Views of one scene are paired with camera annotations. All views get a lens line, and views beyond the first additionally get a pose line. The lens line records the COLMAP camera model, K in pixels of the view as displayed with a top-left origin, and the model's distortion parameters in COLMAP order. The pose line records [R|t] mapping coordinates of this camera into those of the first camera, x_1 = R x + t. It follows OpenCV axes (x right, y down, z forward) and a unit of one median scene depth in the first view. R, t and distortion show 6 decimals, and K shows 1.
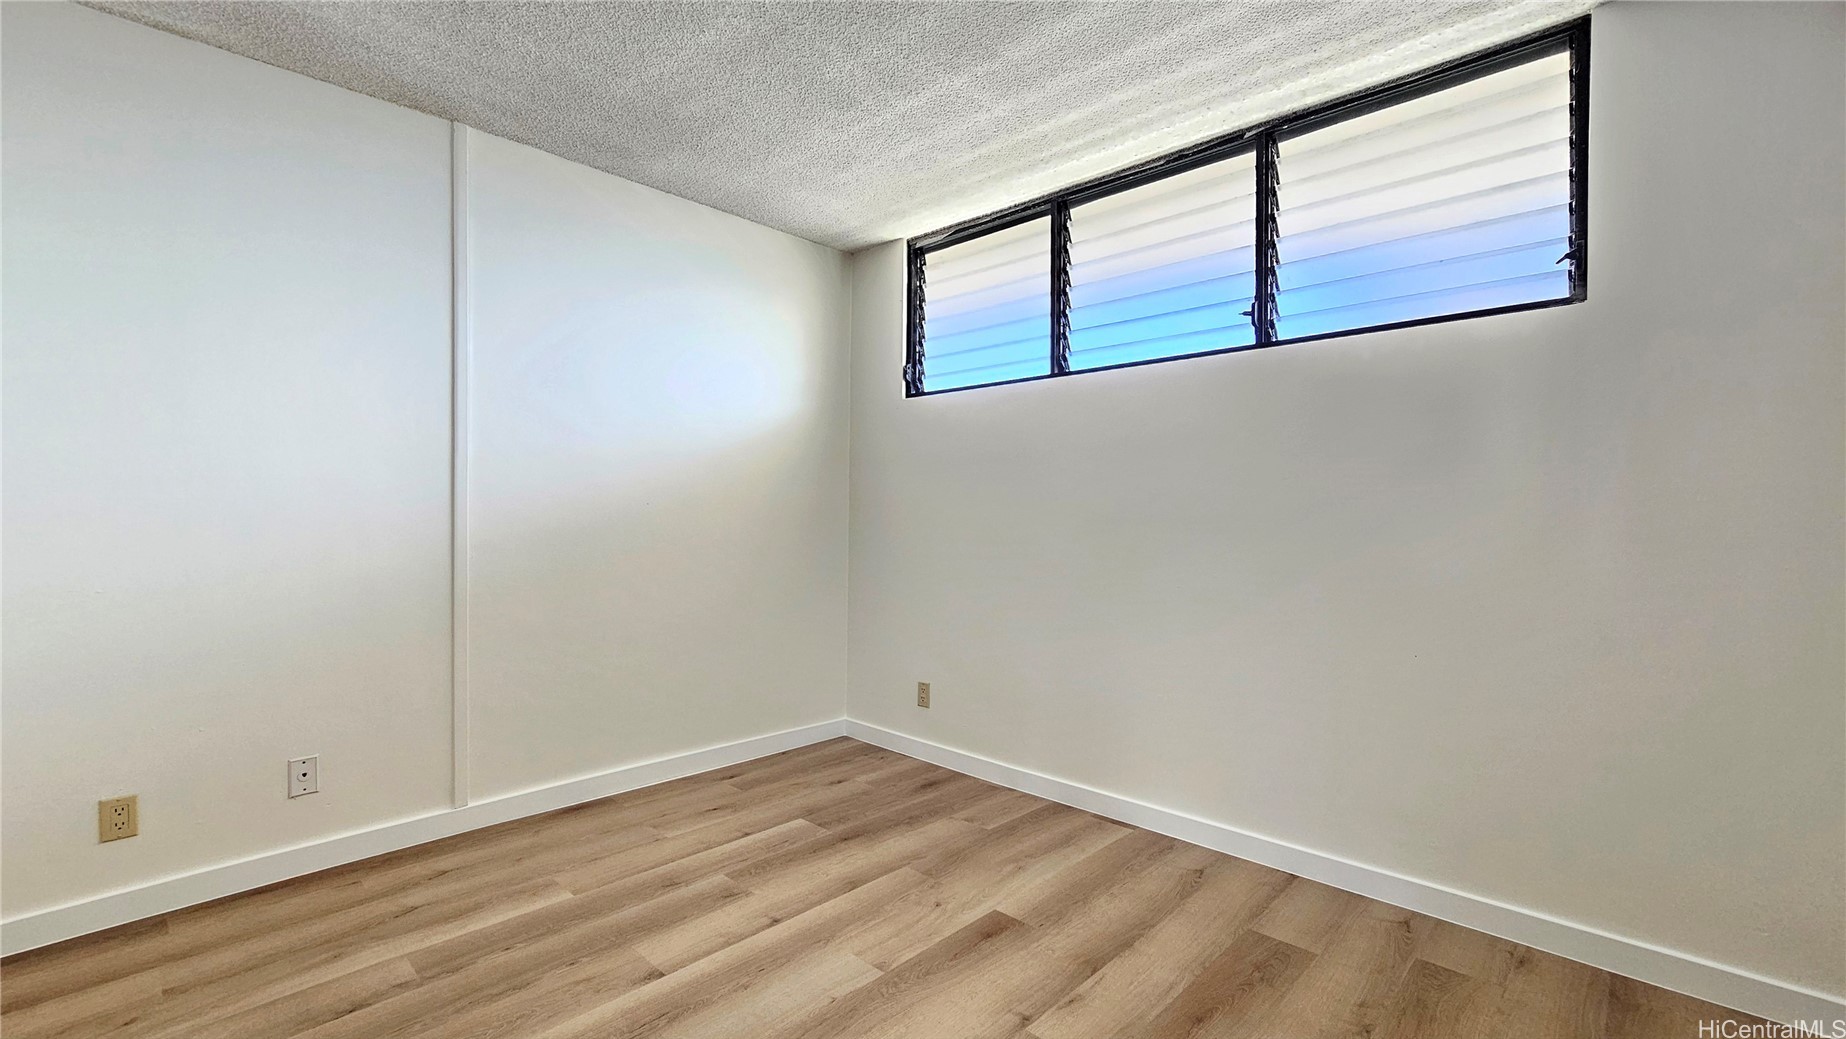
lens RADIAL K [[764.0, 0, 922.1], [0, 764.0, 518.3], [0, 0, 1]] dist [-0.003436, 0.000987]
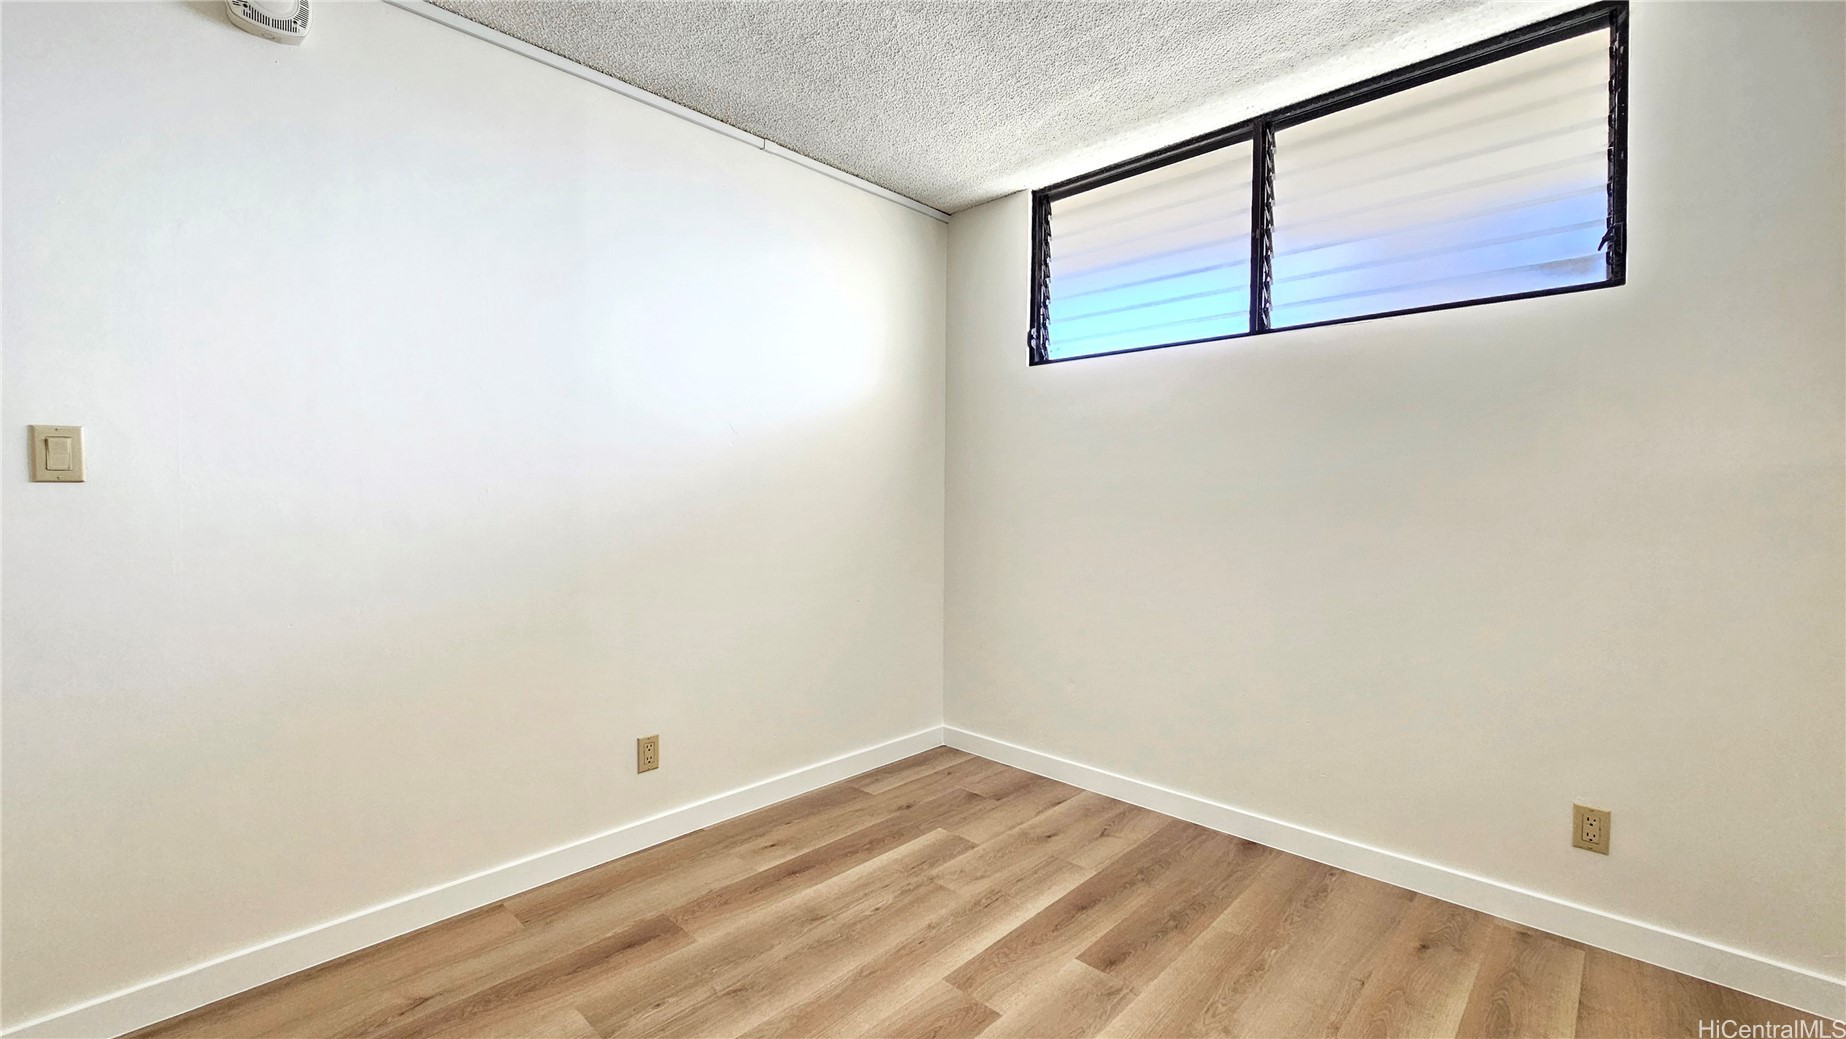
lens RADIAL K [[764.0, 0, 934.1], [0, 764.0, 521.2], [0, 0, 1]] dist [-0.003436, 0.000987]
pose [[0.999978, 0.004706, -0.004572, -0.121256], [-0.004596, 0.999709, 0.023702, -0.000670], [0.004683, -0.023680, 0.999709, 0.114030]]
